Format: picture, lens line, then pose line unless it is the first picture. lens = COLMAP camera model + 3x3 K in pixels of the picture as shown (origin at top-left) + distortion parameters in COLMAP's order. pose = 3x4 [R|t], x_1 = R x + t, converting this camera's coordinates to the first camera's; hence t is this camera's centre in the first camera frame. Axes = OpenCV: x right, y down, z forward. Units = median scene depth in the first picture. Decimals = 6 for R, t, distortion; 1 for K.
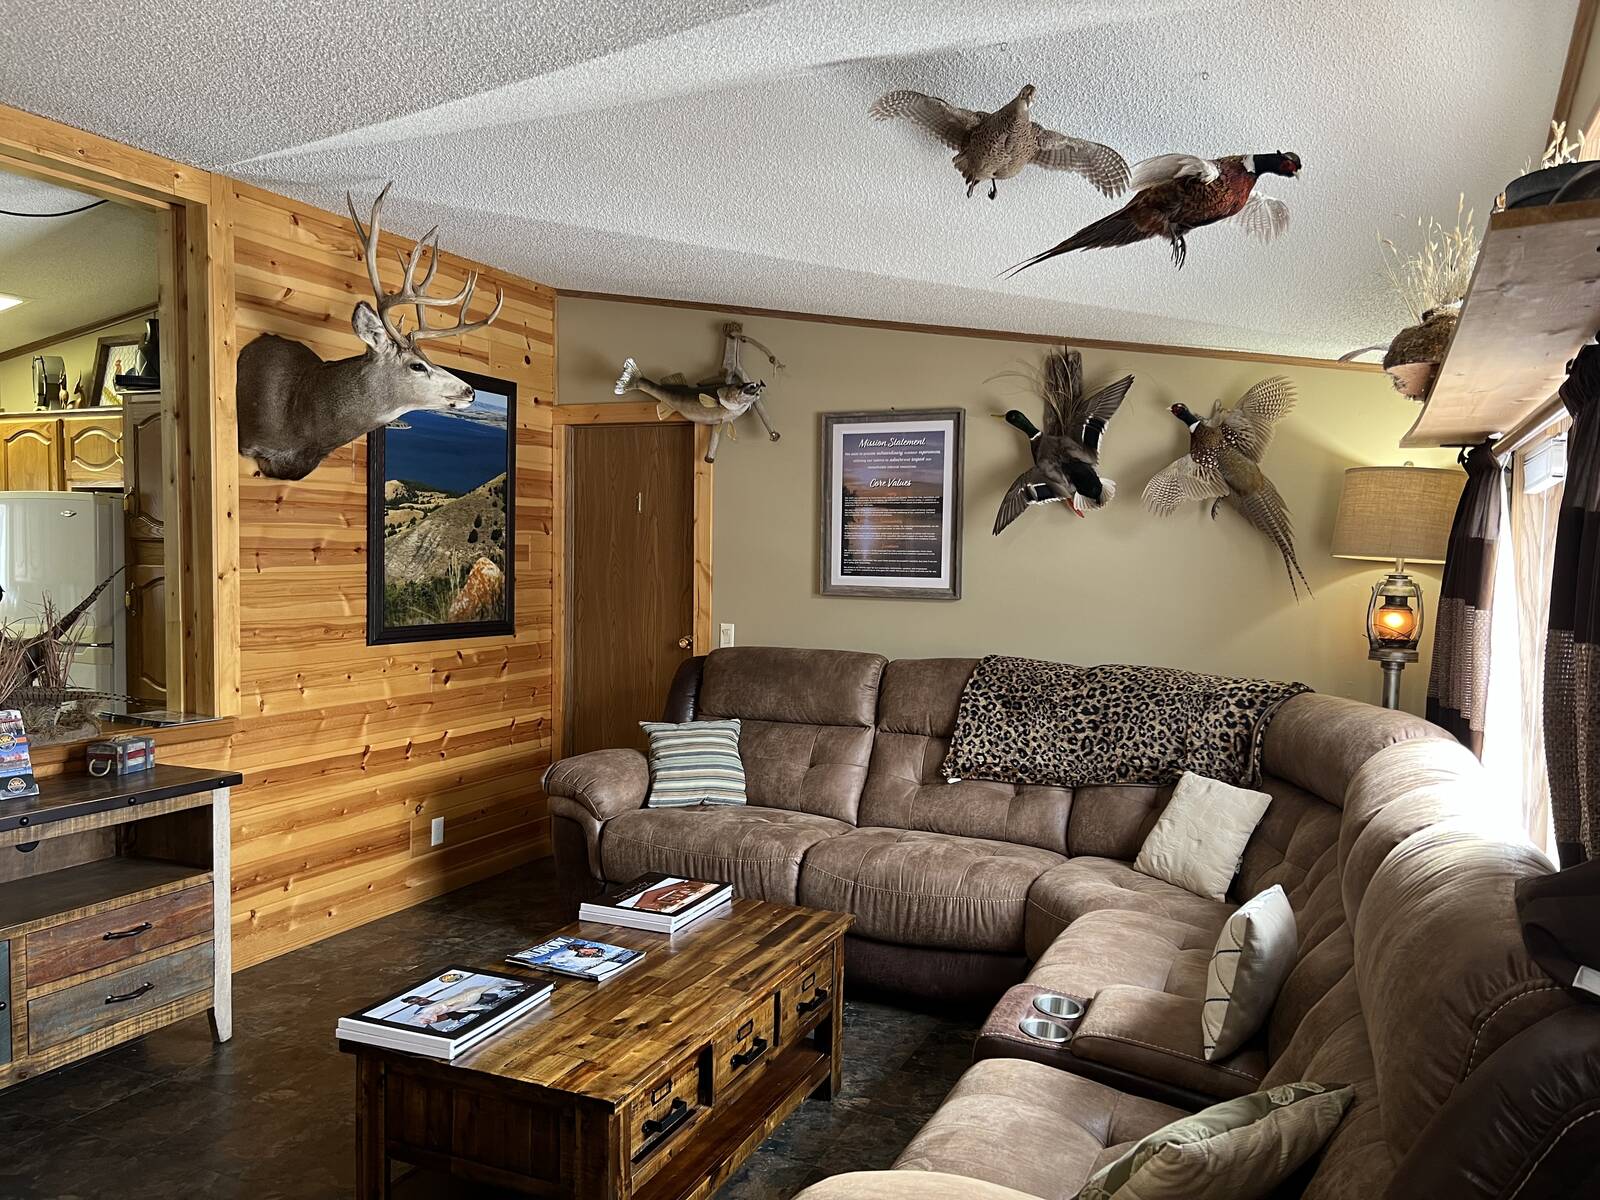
lens RADIAL K [[1206.8, 0, 806.3], [0, 1206.8, 613.9], [0, 0, 1]] dist [0.081320, -0.107278]
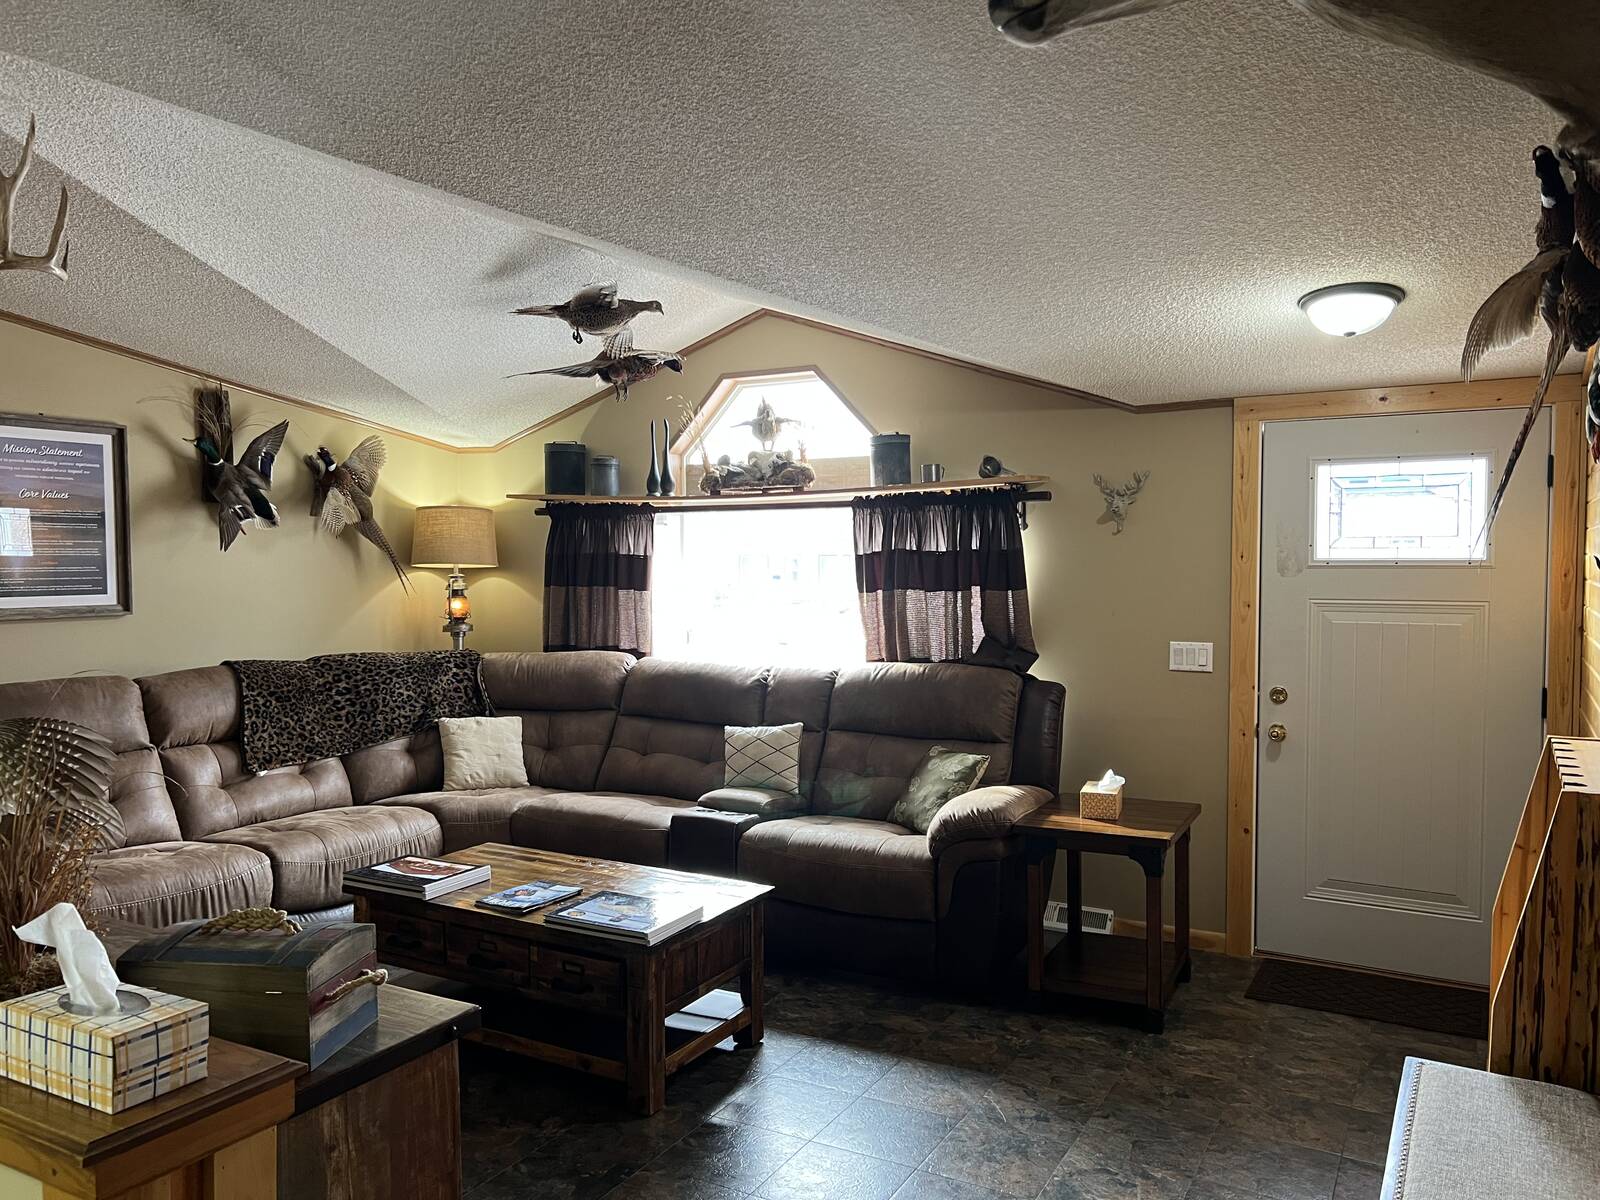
lens RADIAL K [[1206.8, 0, 806.3], [0, 1206.8, 613.9], [0, 0, 1]] dist [0.081320, -0.107278]
pose [[0.085772, -0.062219, 0.994370, -0.950362], [0.057348, 0.996702, 0.057418, -0.044206], [-0.994663, 0.052101, 0.089057, 0.400448]]
